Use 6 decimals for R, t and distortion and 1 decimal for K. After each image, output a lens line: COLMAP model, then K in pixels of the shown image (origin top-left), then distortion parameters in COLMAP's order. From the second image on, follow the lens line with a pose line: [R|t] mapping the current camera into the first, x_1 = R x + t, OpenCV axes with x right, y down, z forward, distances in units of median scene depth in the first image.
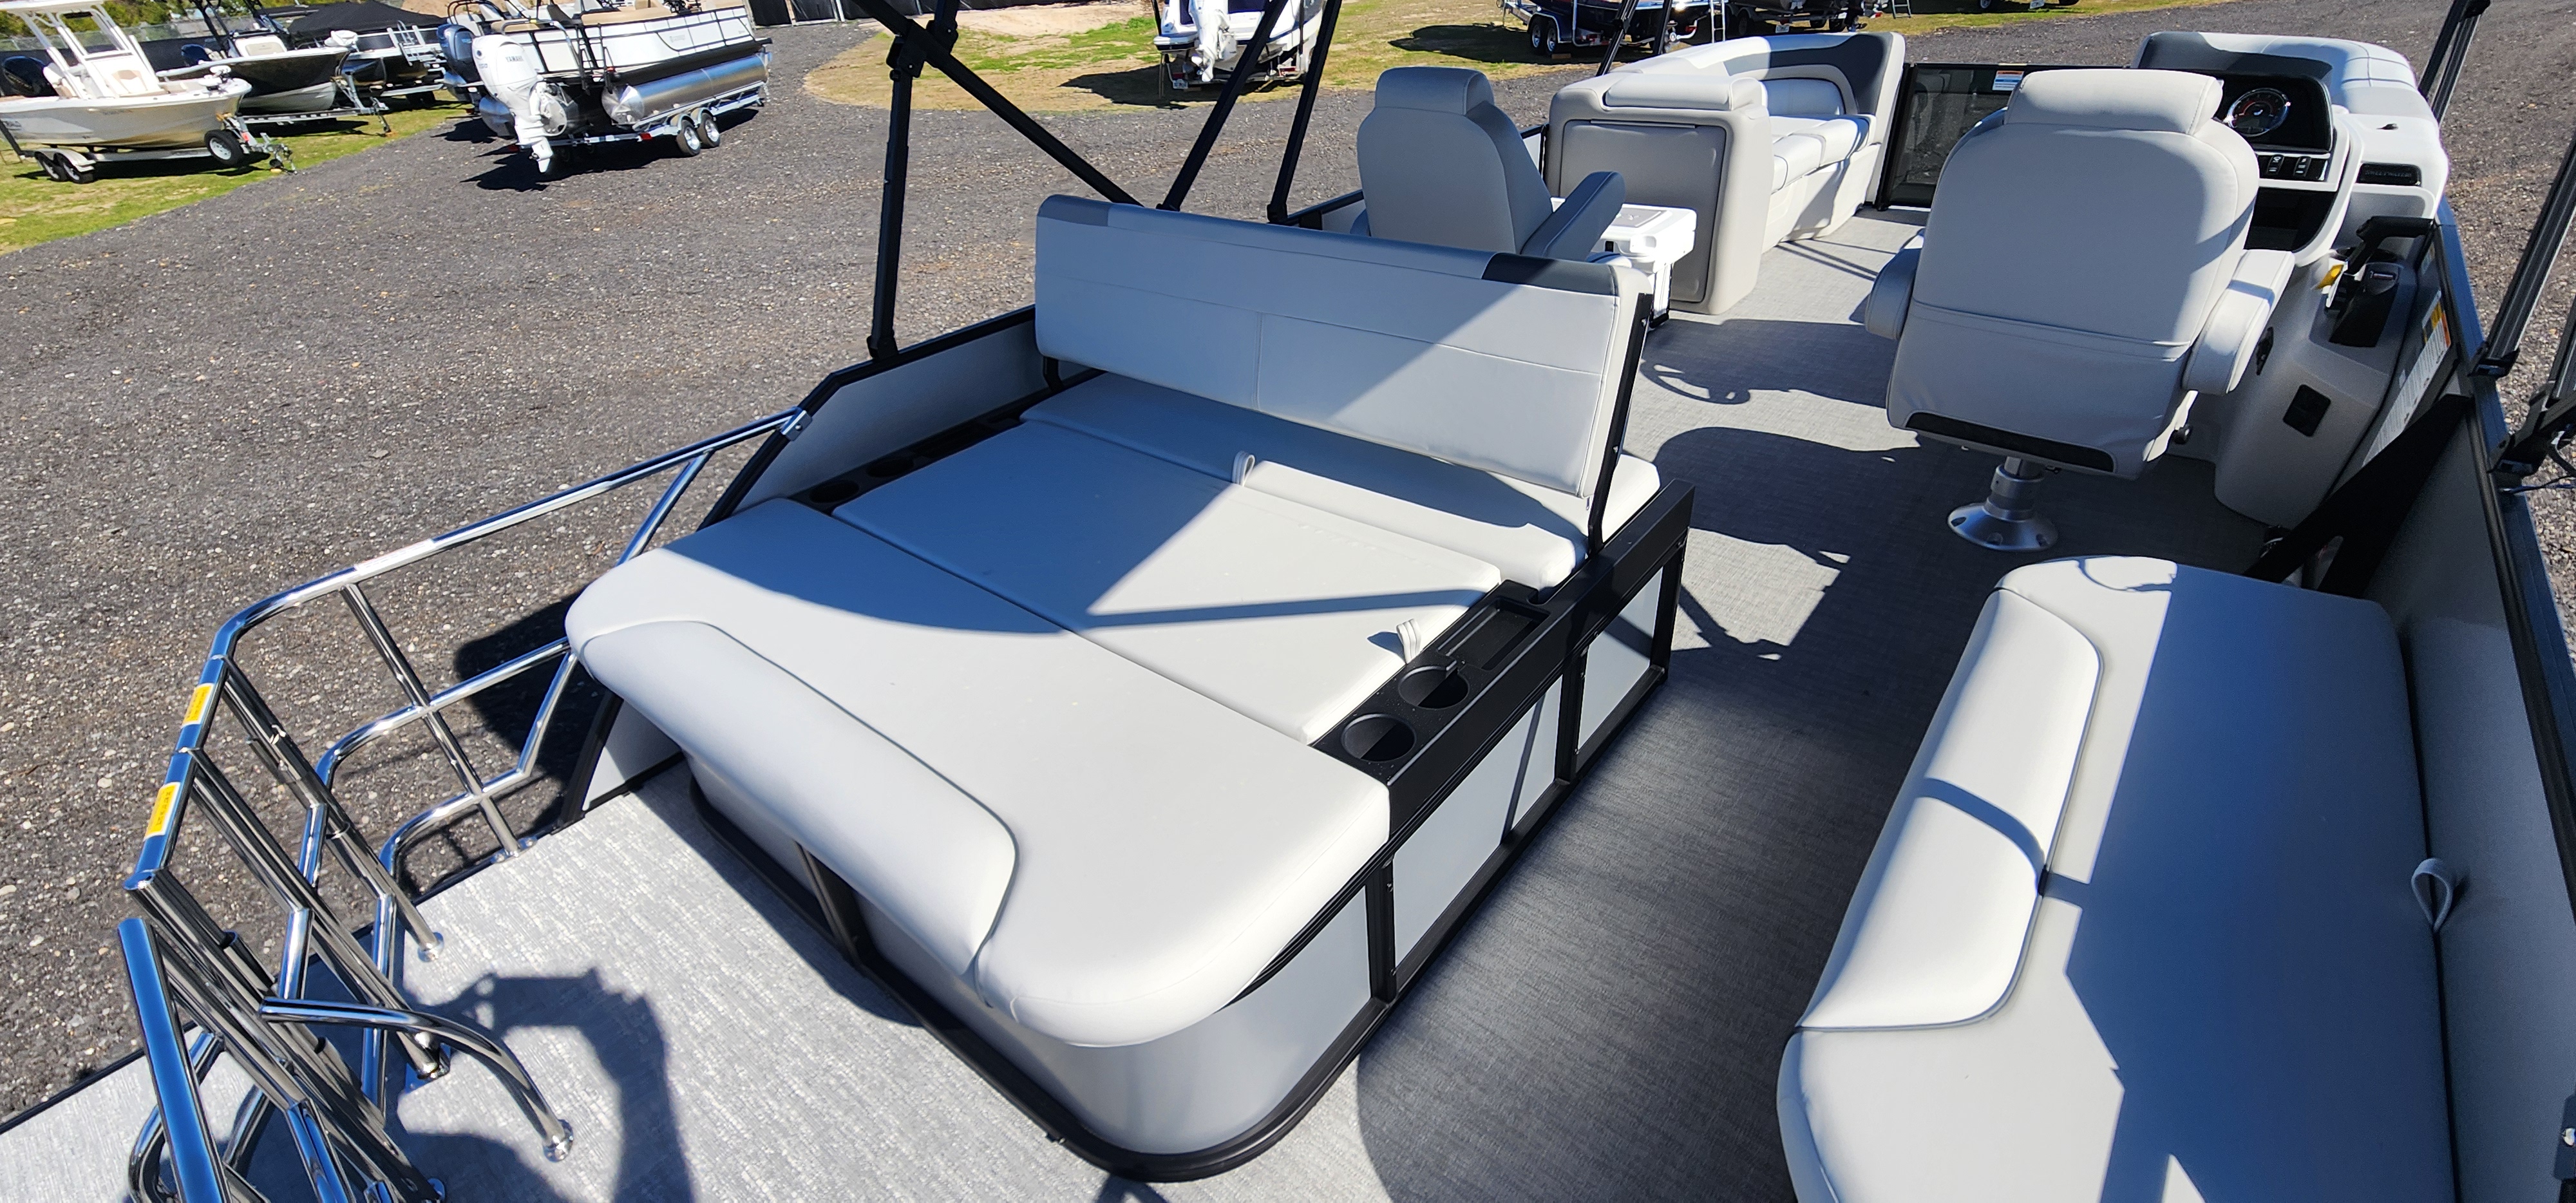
lens RADIAL K [[1066.3, 0, 1288.7], [0, 1066.3, 595.8], [0, 0, 1]] dist [0.005149, -0.000142]
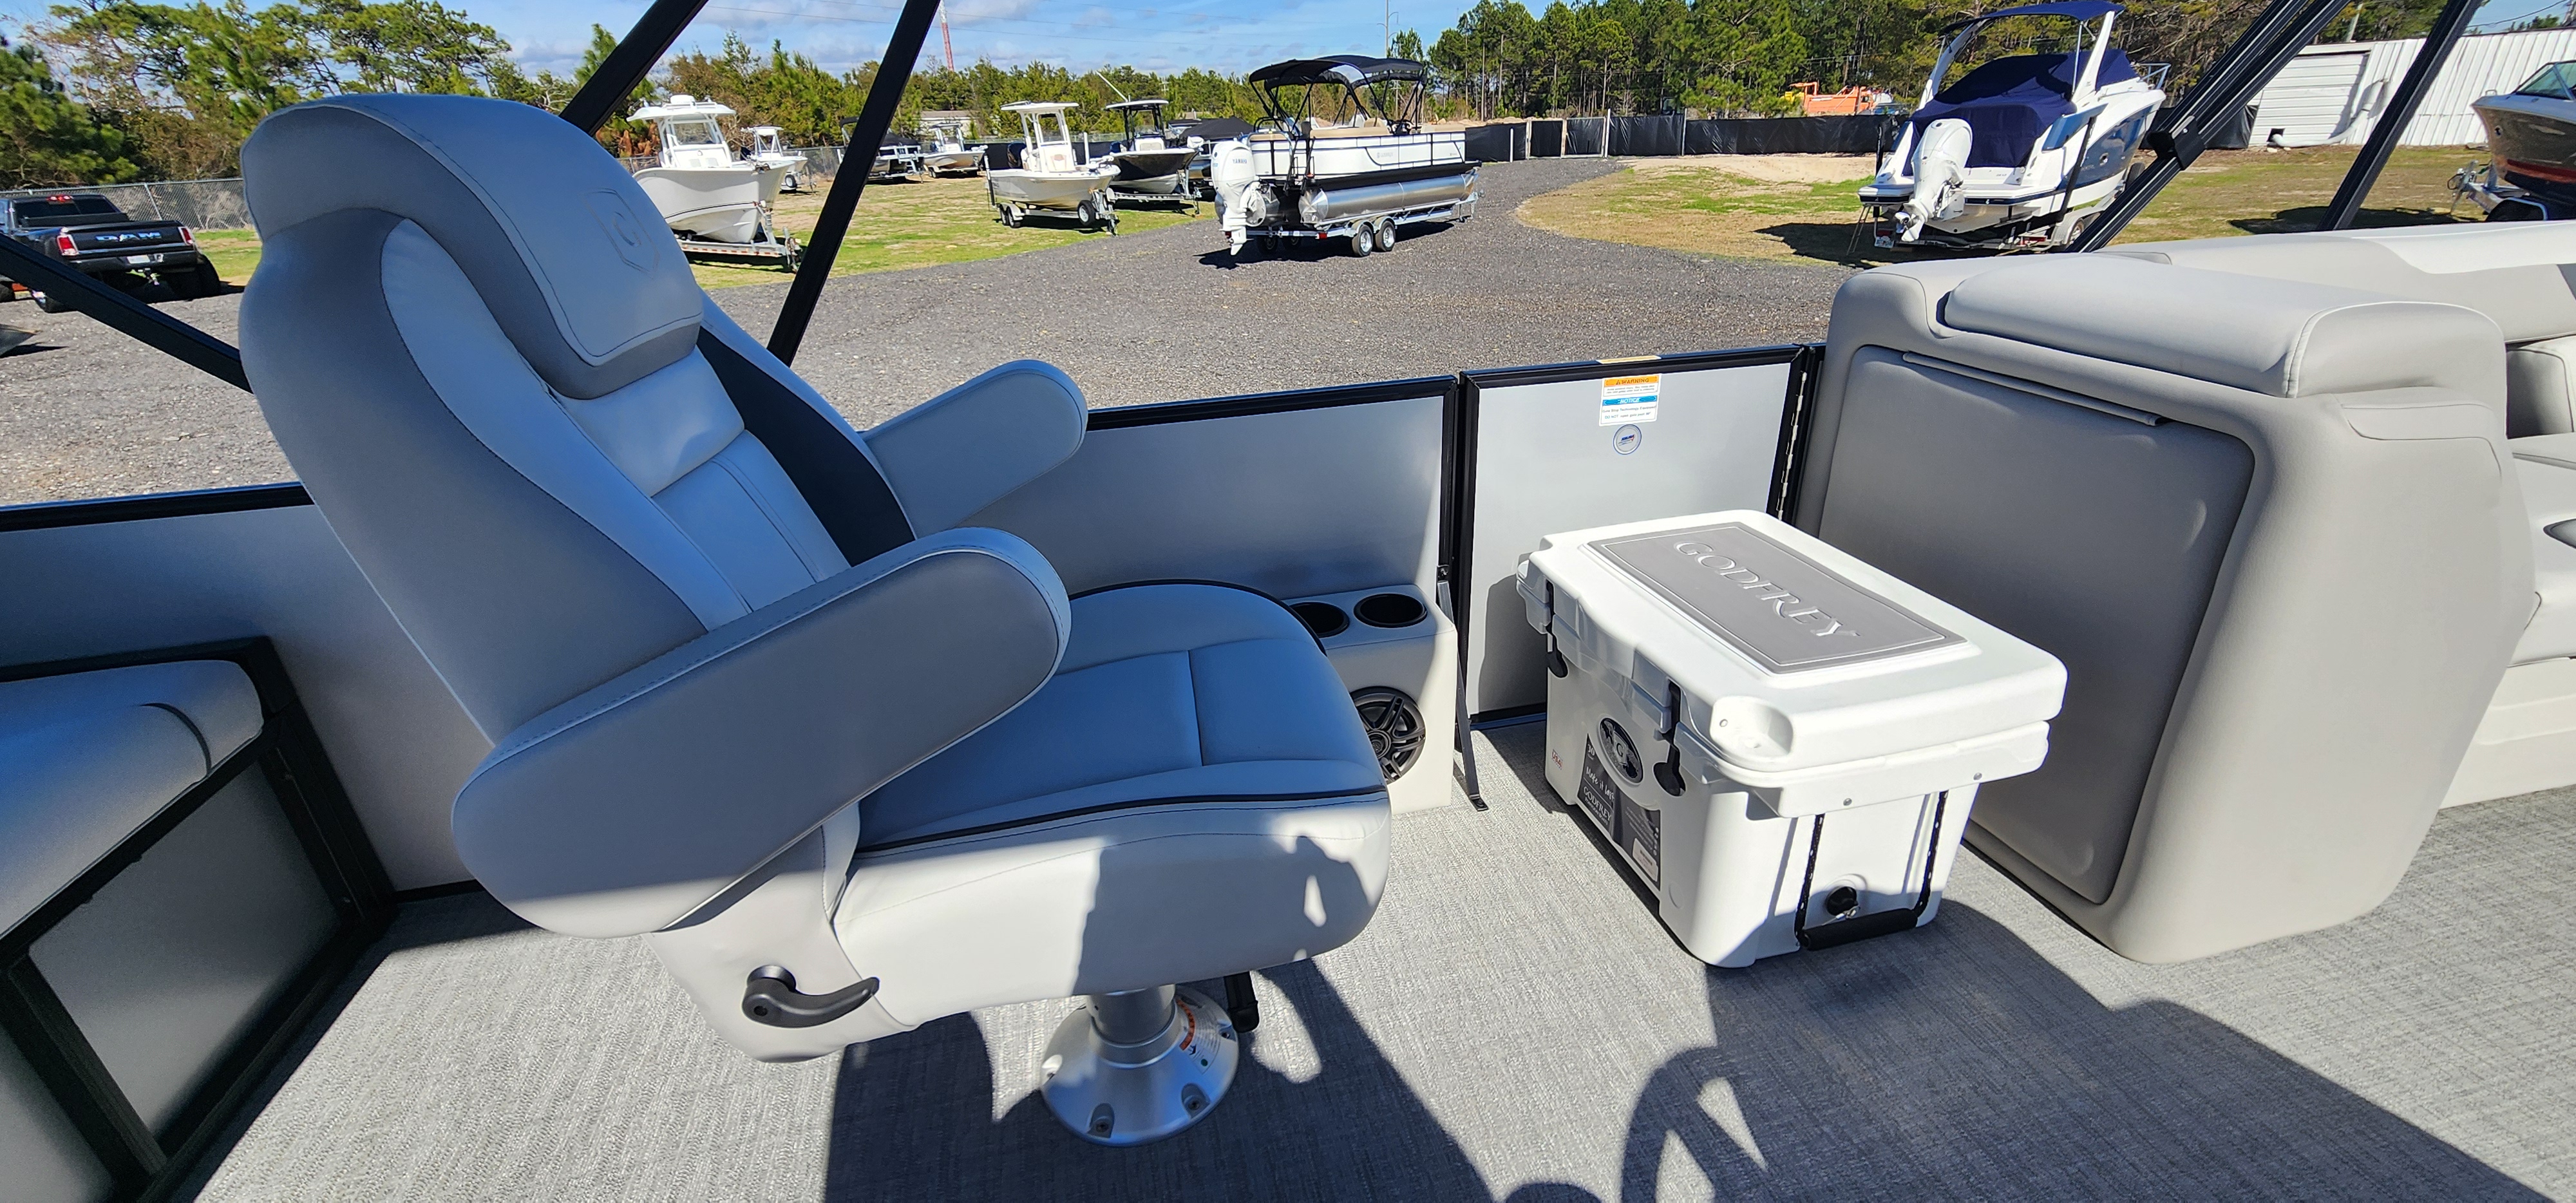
lens RADIAL K [[1066.3, 0, 1288.7], [0, 1066.3, 595.8], [0, 0, 1]] dist [0.005149, -0.000142]
pose [[0.796511, 0.283197, -0.534201, 0.339786], [-0.339292, 0.940653, -0.007224, -0.281731], [0.500452, 0.187004, 0.845327, 0.570514]]
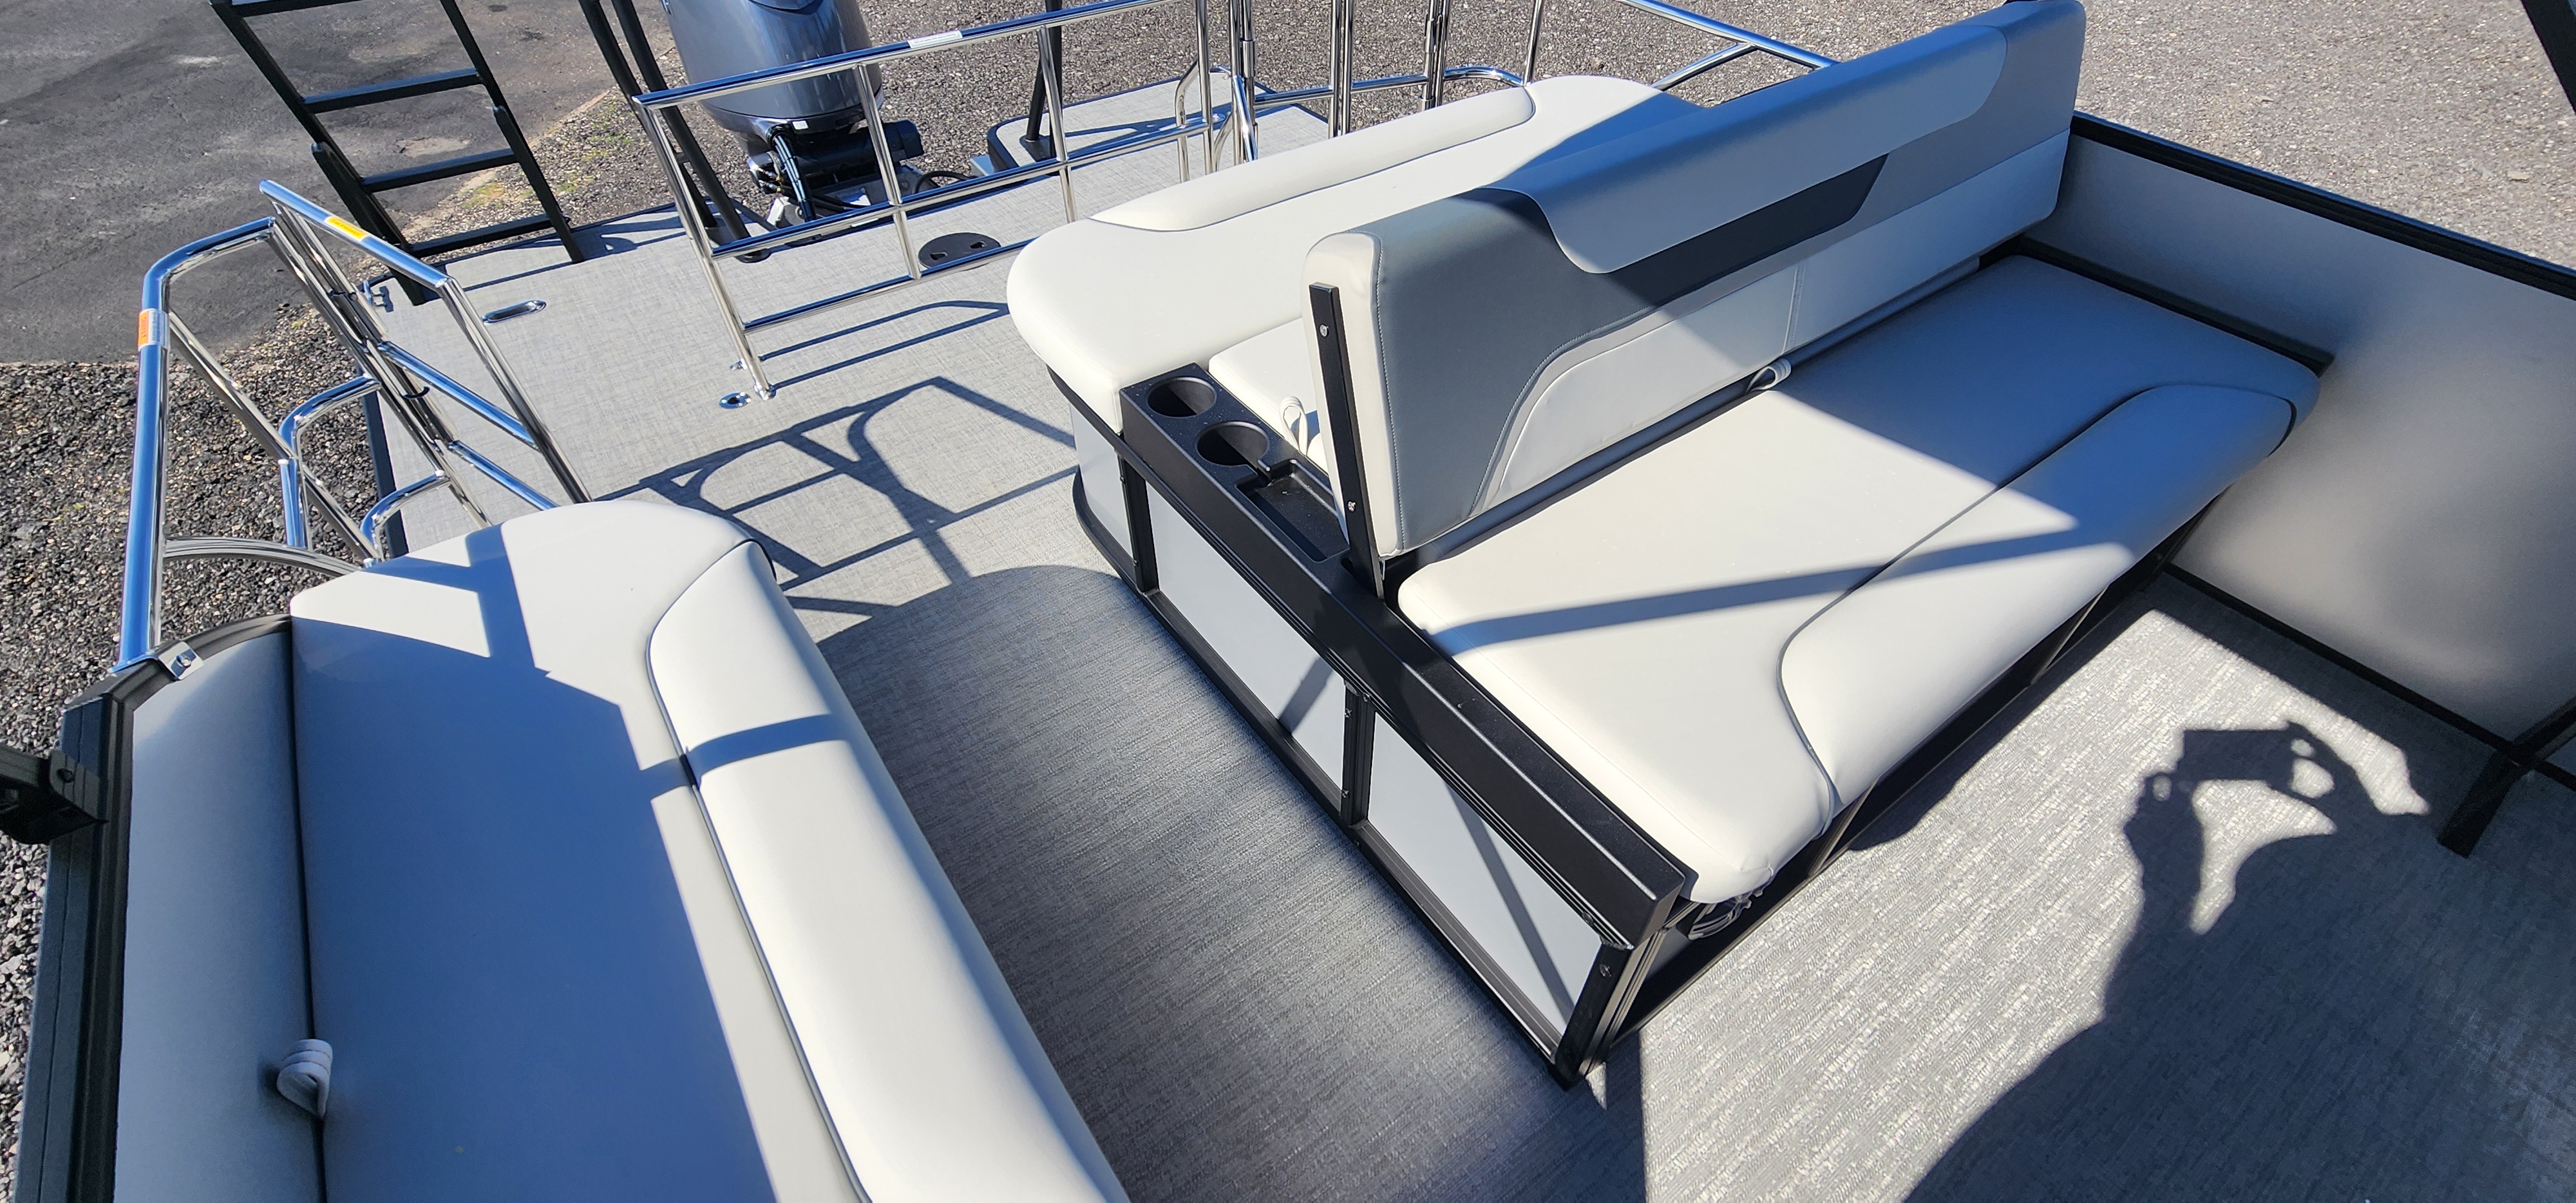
lens RADIAL K [[1055.4, 0, 1305.3], [0, 1055.4, 603.3], [0, 0, 1]] dist [0.000518, 0.000673]
pose [[-0.253763, 0.735490, -0.628219, 0.303800], [-0.503630, 0.454029, 0.734993, -0.213131], [0.825809, 0.502904, 0.255199, 0.334094]]
